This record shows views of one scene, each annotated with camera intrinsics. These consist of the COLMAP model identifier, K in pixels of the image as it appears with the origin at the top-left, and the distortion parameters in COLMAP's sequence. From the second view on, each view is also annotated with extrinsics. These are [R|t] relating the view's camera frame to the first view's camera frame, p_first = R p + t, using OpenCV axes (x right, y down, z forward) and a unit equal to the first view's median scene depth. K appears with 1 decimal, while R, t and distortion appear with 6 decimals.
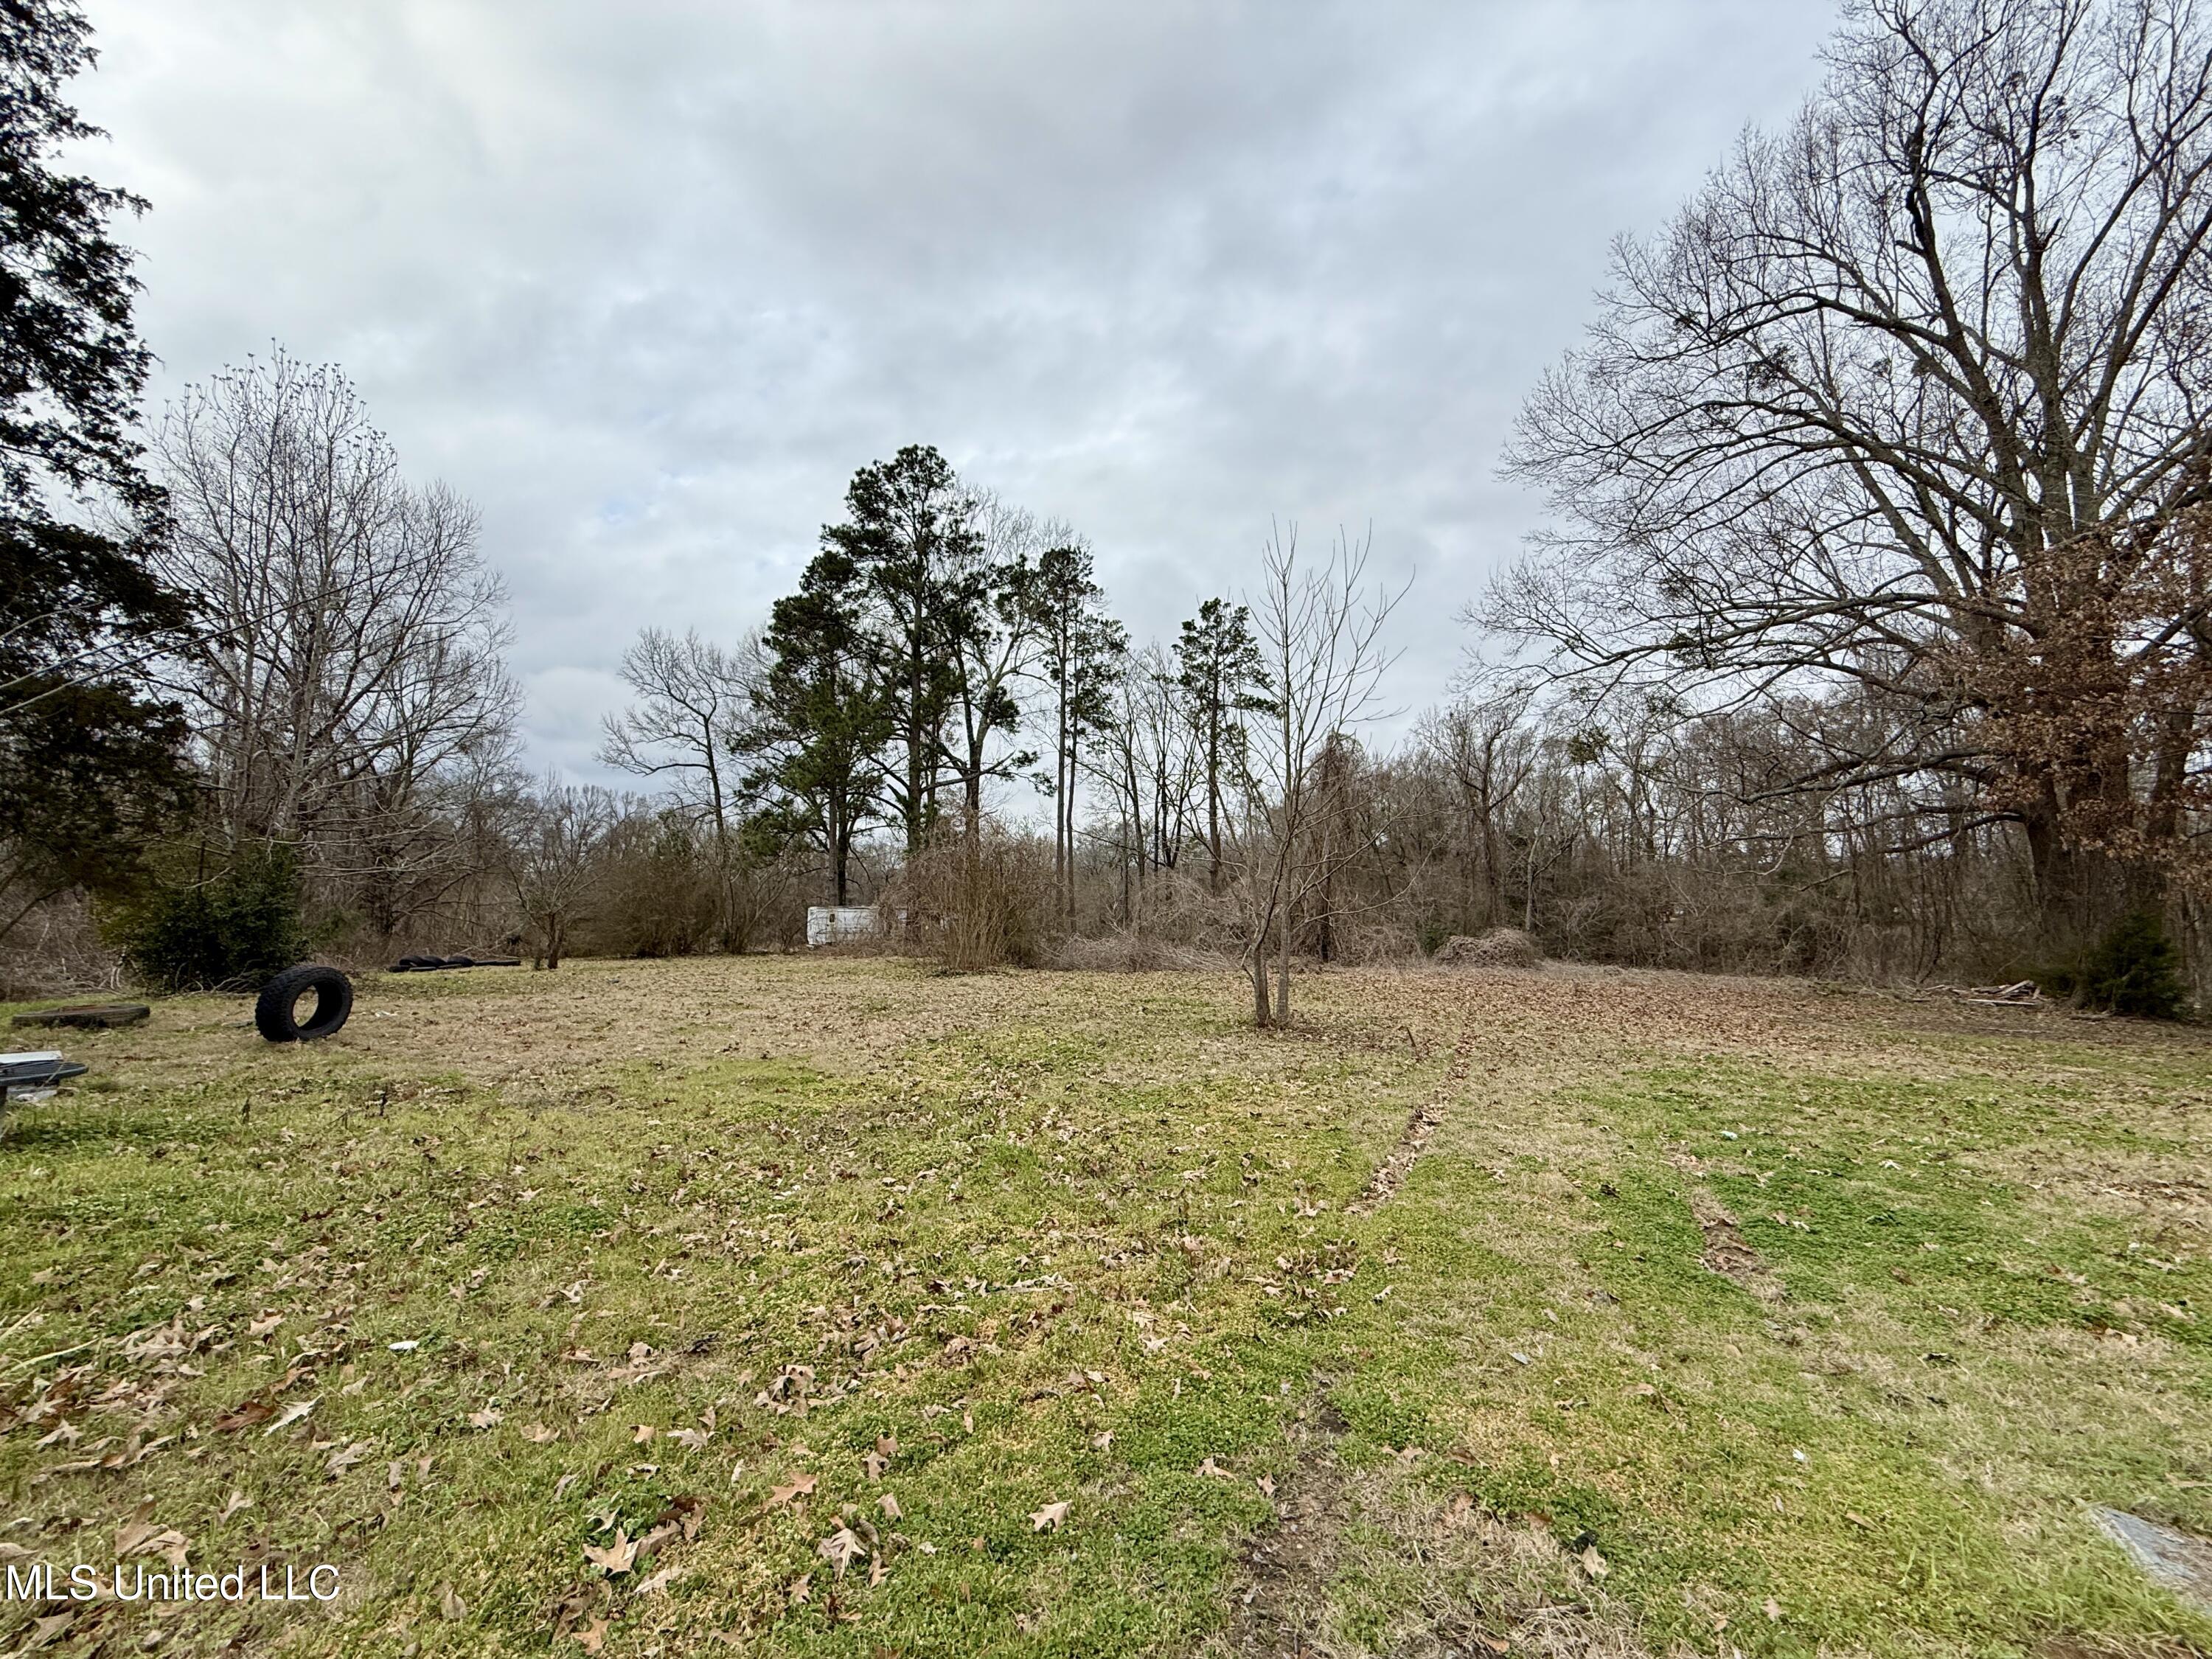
lens RADIAL K [[876.2, 0, 1097.5], [0, 876.2, 830.2], [0, 0, 1]] dist [-0.002152, 0.000330]
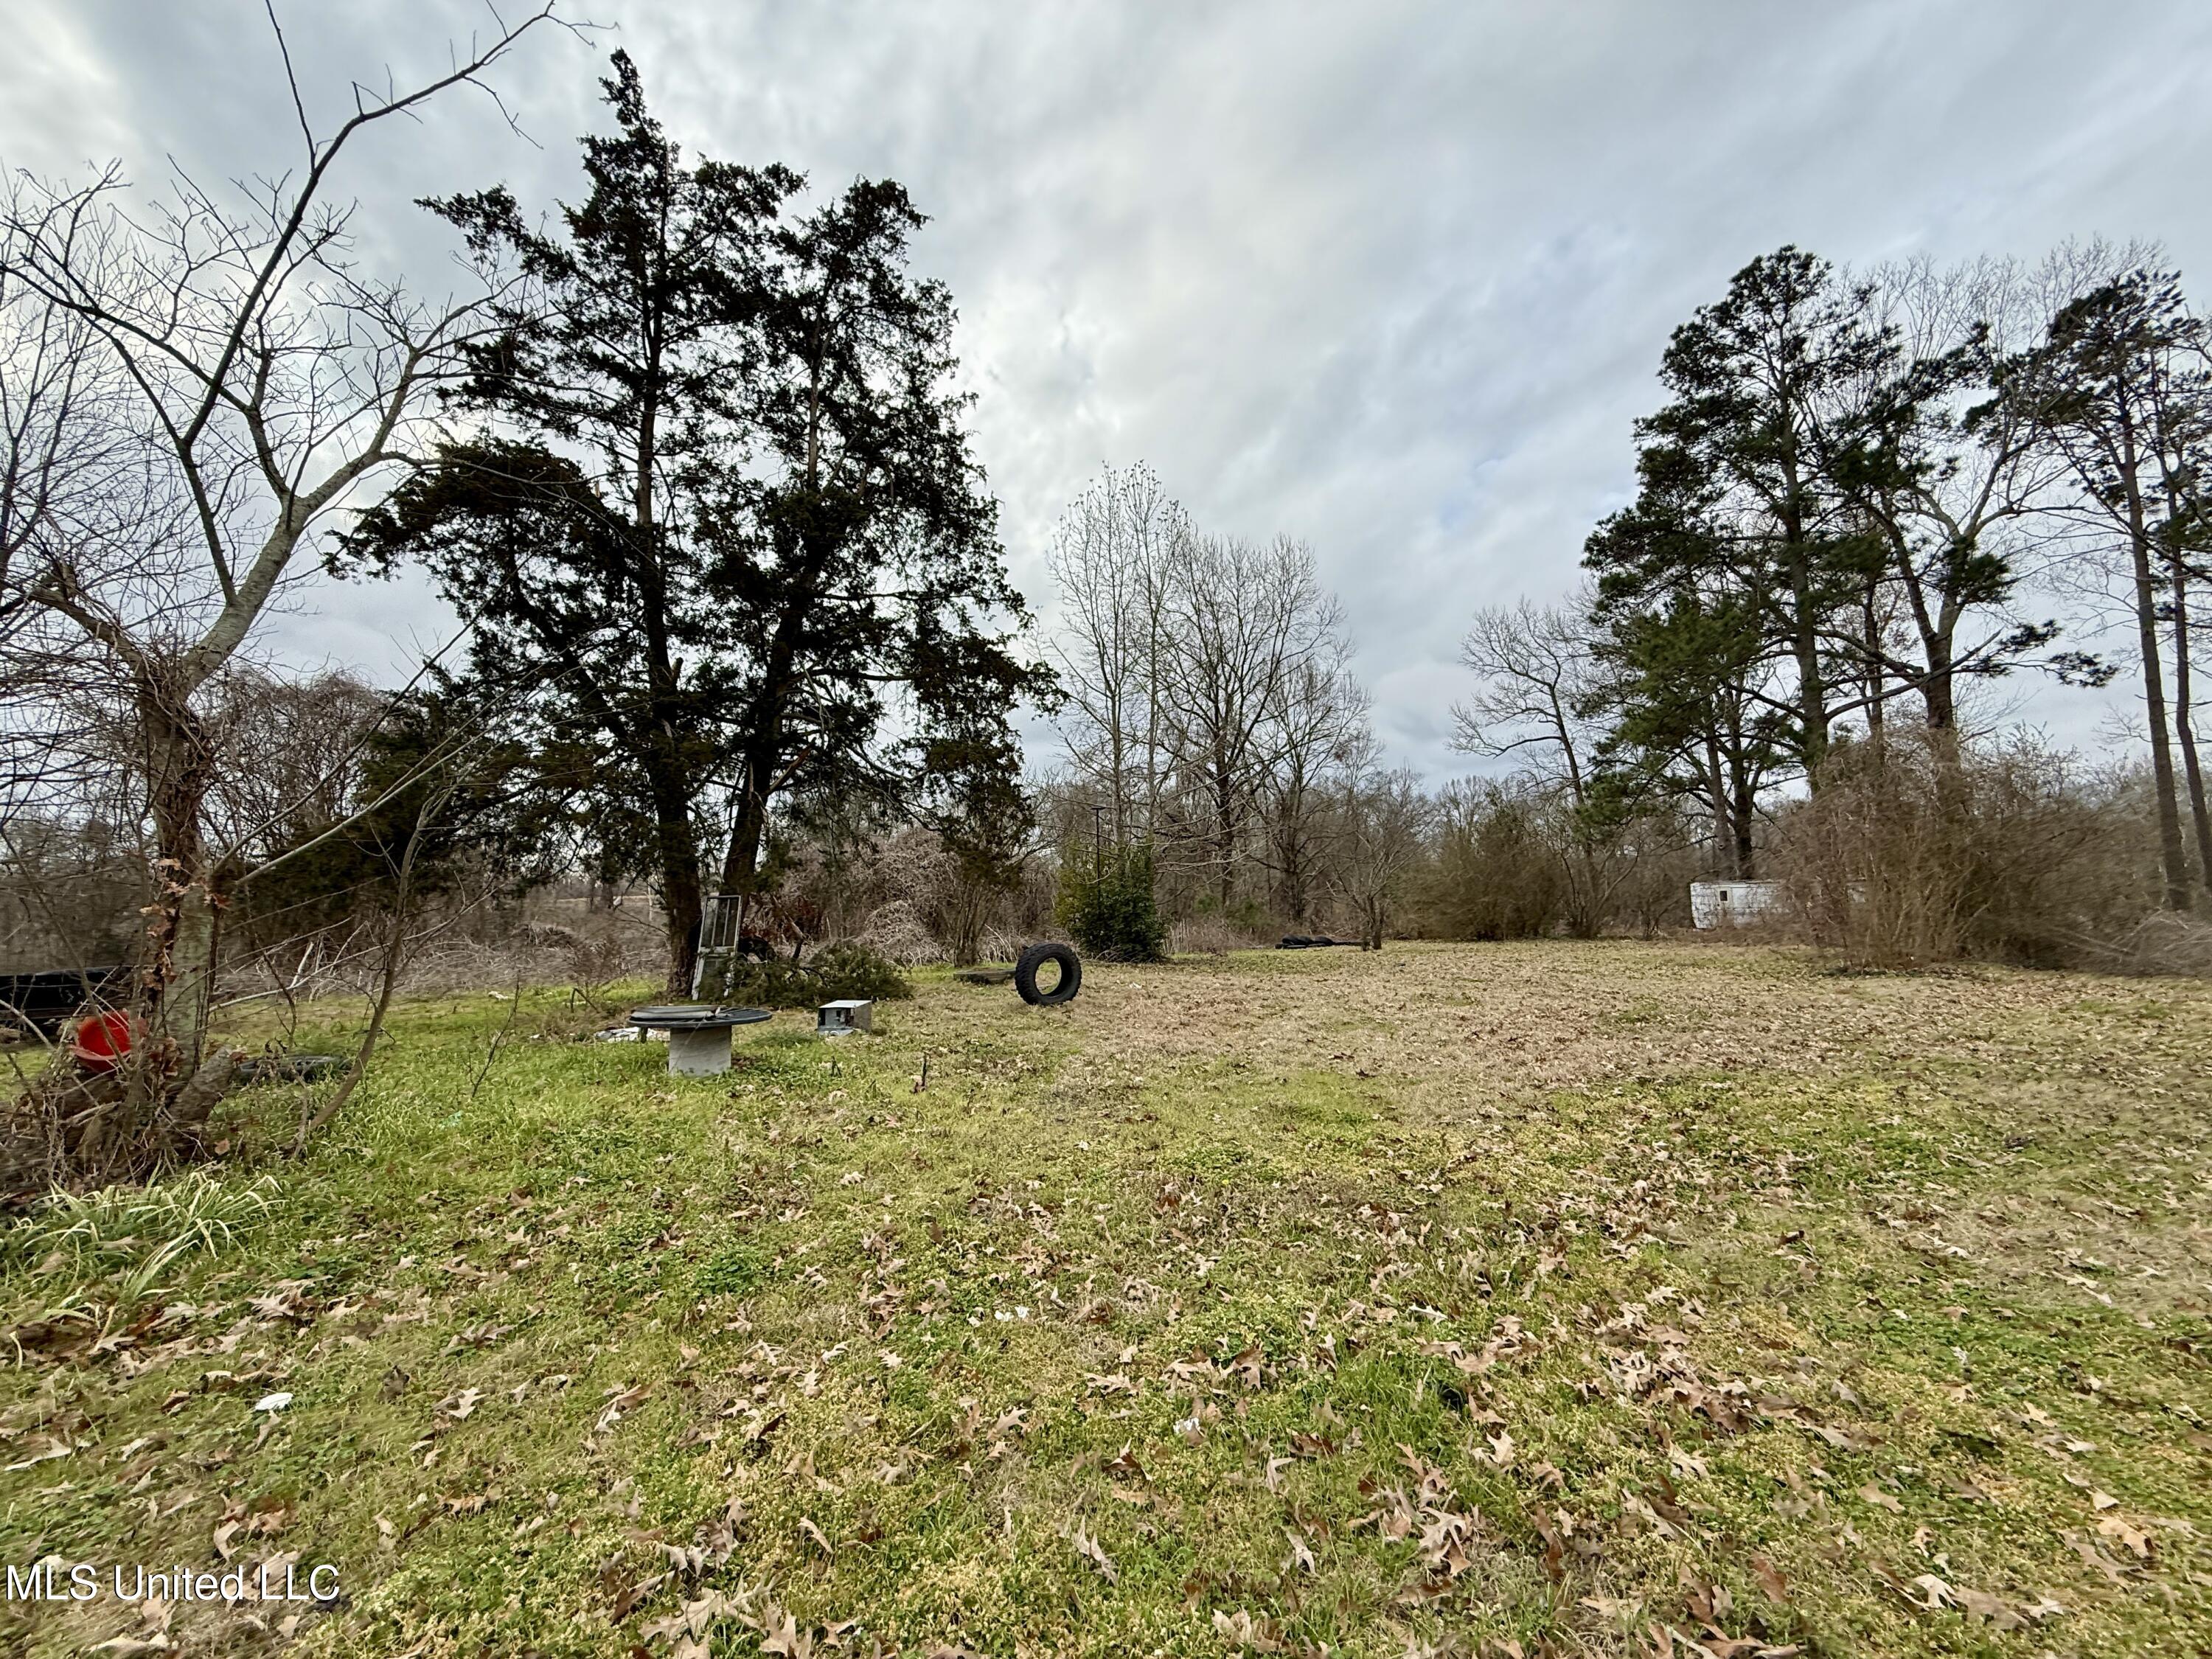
lens RADIAL K [[879.2, 0, 1093.8], [0, 879.2, 830.3], [0, 0, 1]] dist [0.000579, -0.000527]
pose [[0.584274, -0.084233, -0.807173, 0.022633], [0.100413, 0.994460, -0.031093, 0.009206], [0.805320, -0.062884, 0.589495, 0.069832]]
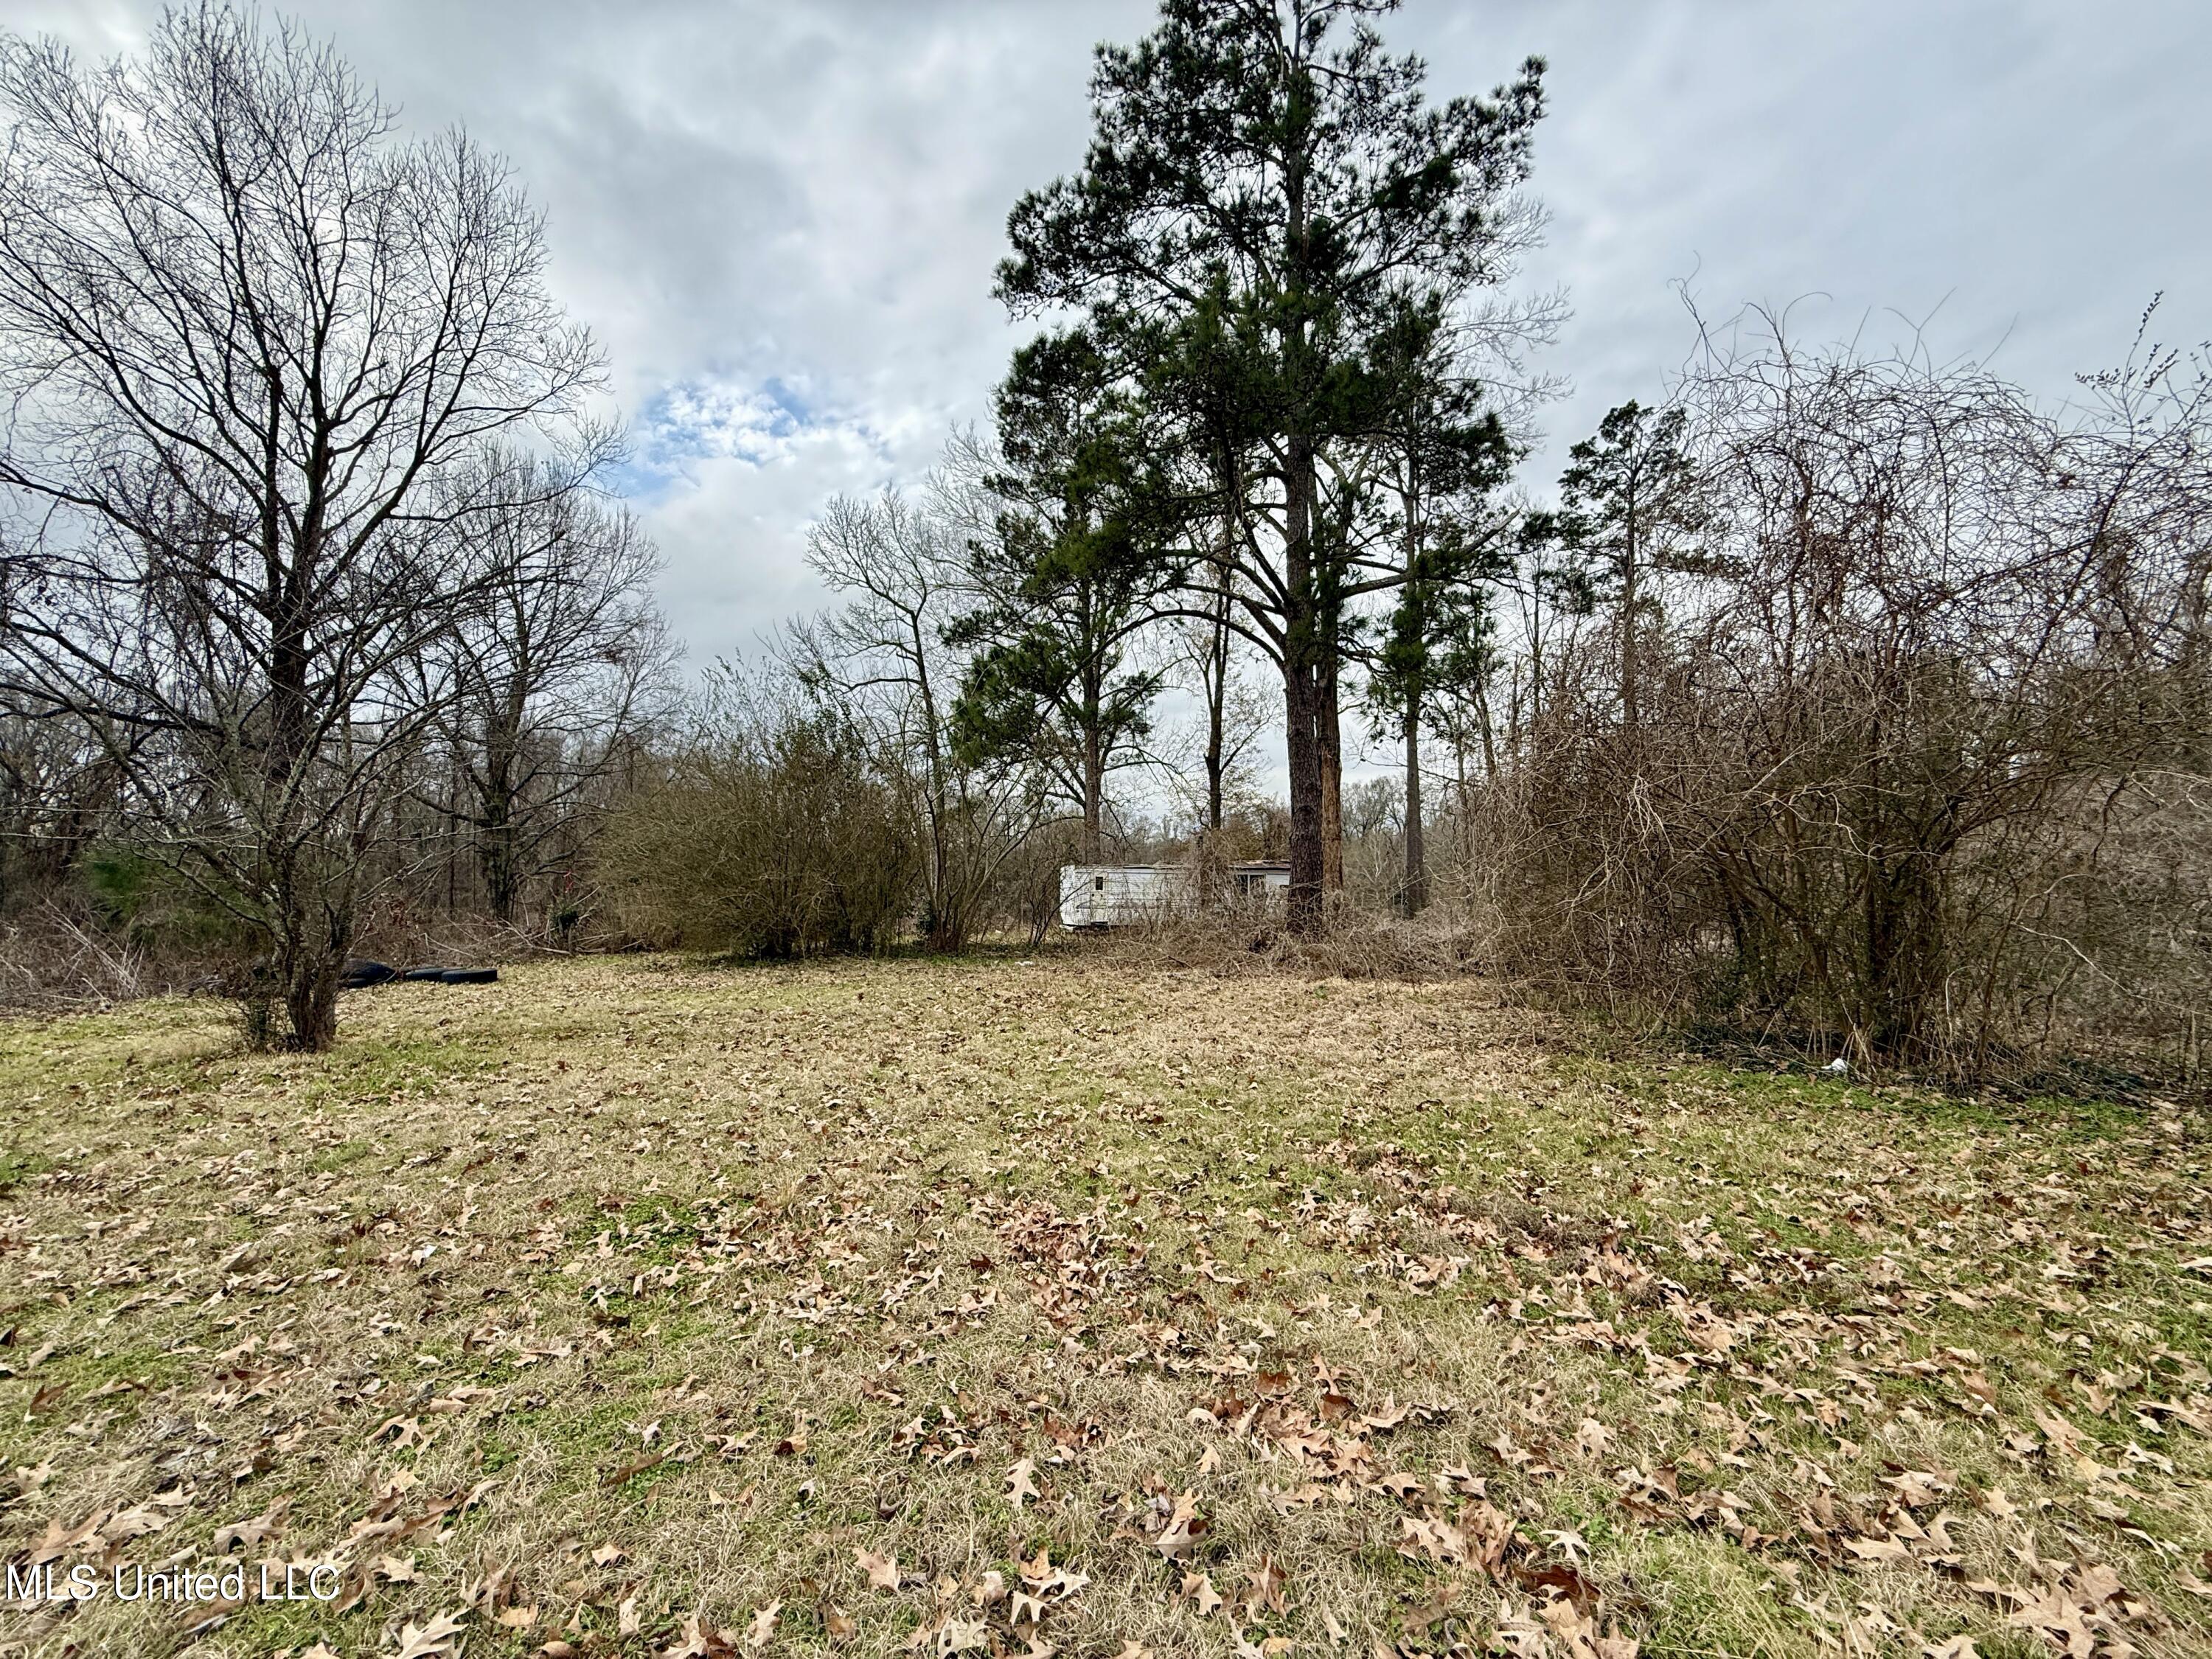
lens RADIAL K [[876.2, 0, 1097.5], [0, 876.2, 830.2], [0, 0, 1]] dist [-0.002152, 0.000330]
pose [[0.971952, -0.016416, -0.234606, -0.213897], [0.023516, 0.999345, 0.027502, 0.059998], [0.234001, -0.032247, 0.971701, 0.528123]]
